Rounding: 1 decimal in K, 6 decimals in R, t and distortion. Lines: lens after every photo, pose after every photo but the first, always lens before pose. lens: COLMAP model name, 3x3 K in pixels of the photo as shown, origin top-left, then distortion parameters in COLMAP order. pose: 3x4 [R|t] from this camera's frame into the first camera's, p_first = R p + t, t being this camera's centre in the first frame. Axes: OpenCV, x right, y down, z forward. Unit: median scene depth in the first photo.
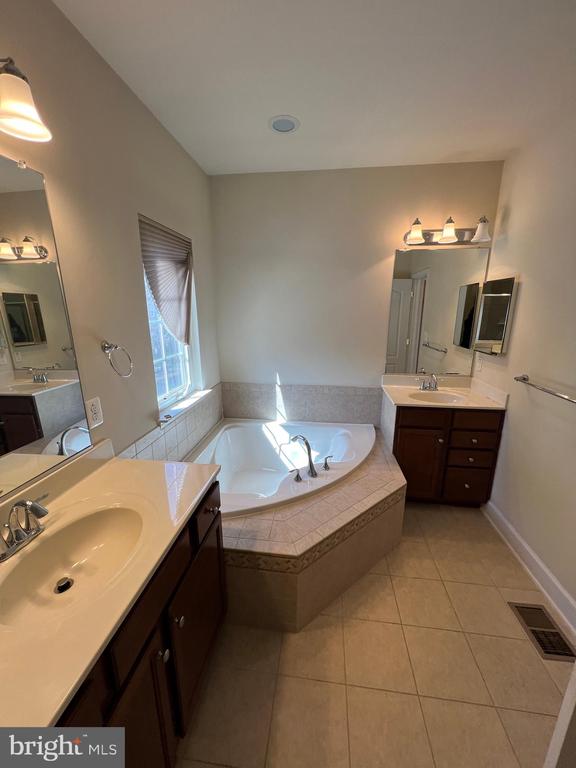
lens RADIAL K [[304.6, 0, 286.7], [0, 304.6, 384.3], [0, 0, 1]] dist [-0.003797, 0.001040]
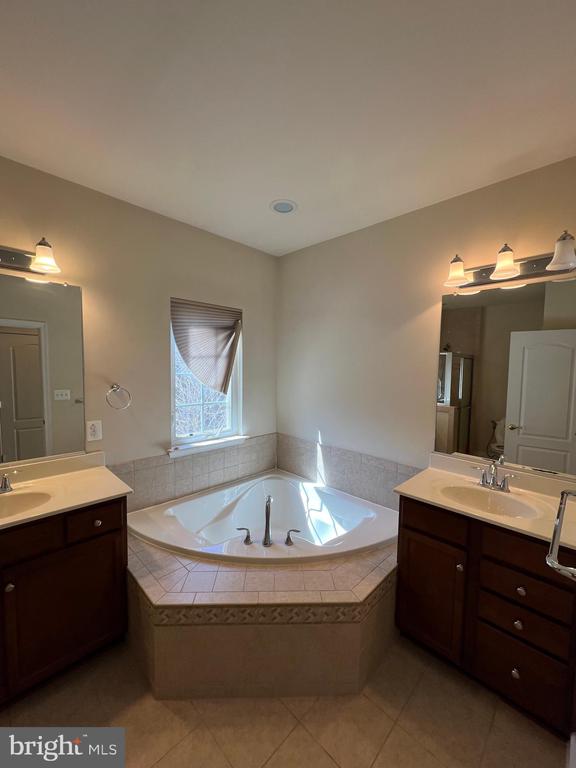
lens RADIAL K [[304.6, 0, 286.0], [0, 304.6, 384.4], [0, 0, 1]] dist [-0.003797, 0.001040]
pose [[0.795377, 0.051263, -0.603943, 0.521629], [-0.162233, 0.978067, -0.130637, -0.044663], [0.584000, 0.201886, 0.786248, 0.181746]]
